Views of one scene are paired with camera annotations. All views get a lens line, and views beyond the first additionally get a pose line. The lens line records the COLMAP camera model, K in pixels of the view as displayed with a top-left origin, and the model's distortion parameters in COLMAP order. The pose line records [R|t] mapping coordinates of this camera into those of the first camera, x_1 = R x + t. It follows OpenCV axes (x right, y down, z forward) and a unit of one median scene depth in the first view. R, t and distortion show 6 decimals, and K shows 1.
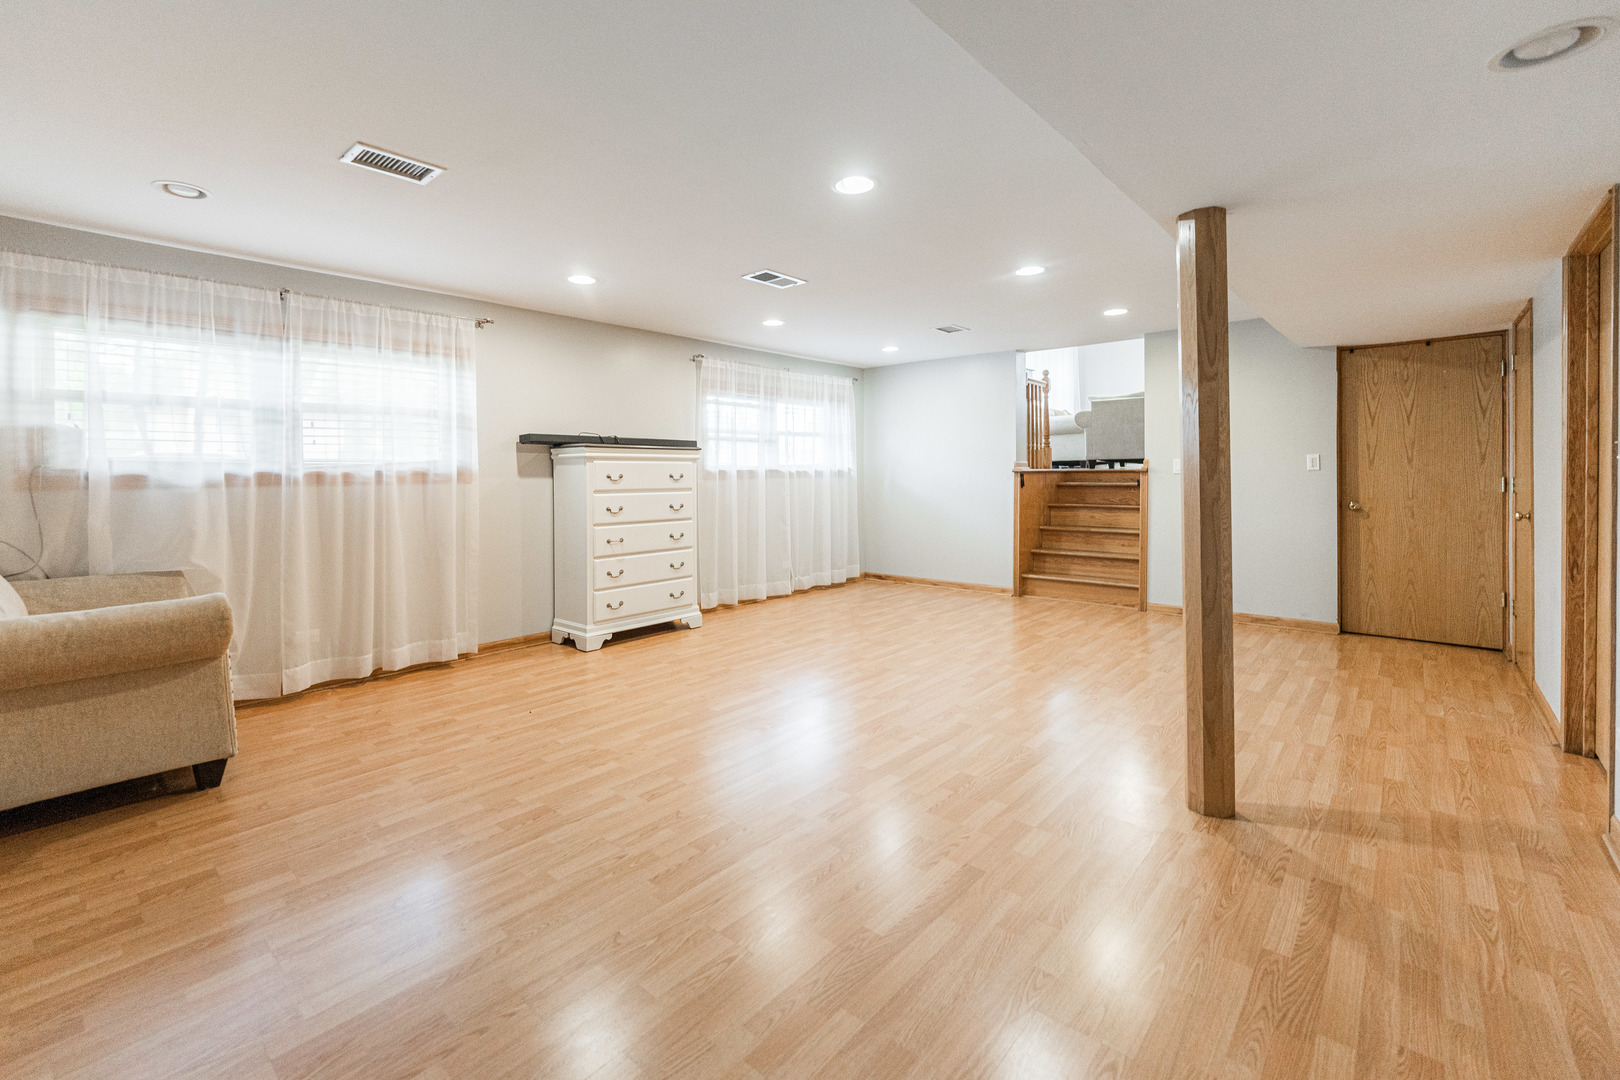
lens RADIAL K [[654.9, 0, 809.2], [0, 654.9, 475.3], [0, 0, 1]] dist [-0.001585, -0.000104]
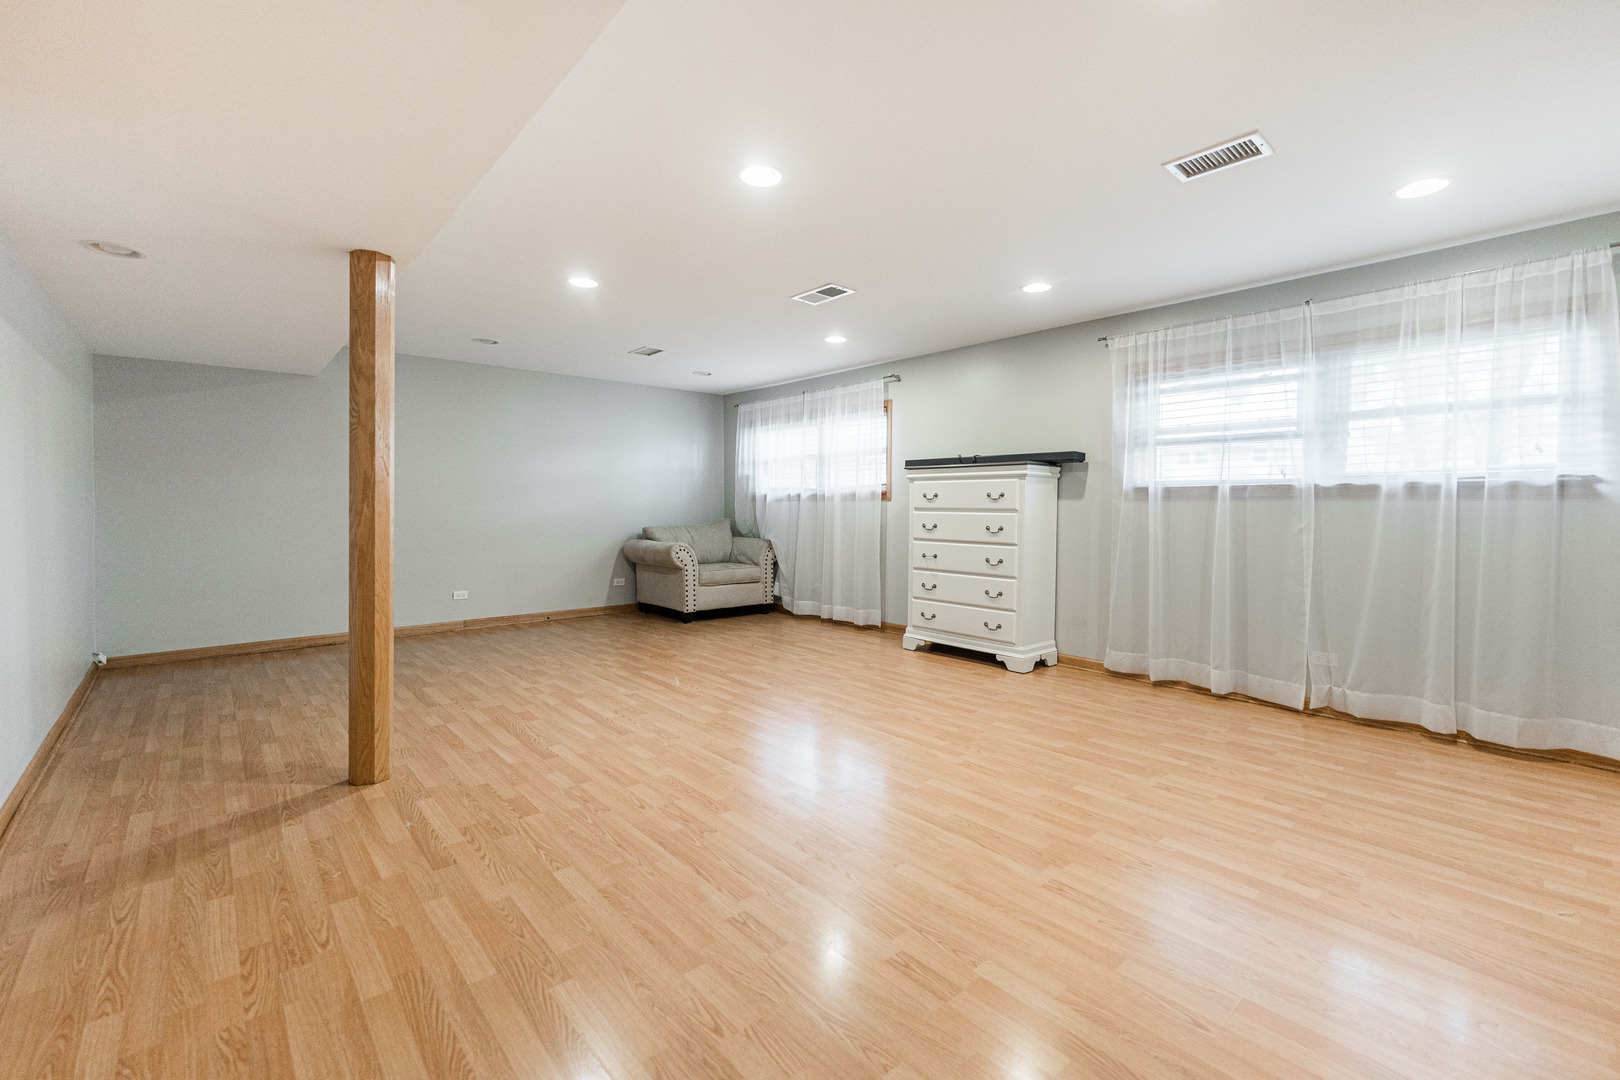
lens RADIAL K [[685.0, 0, 801.6], [0, 685.0, 507.0], [0, 0, 1]] dist [0.000355, -0.000165]
pose [[-0.104728, 0.008916, -0.994461, 1.028243], [-0.004833, 0.999943, 0.009474, 0.013426], [0.994489, 0.005799, -0.104679, 1.119258]]
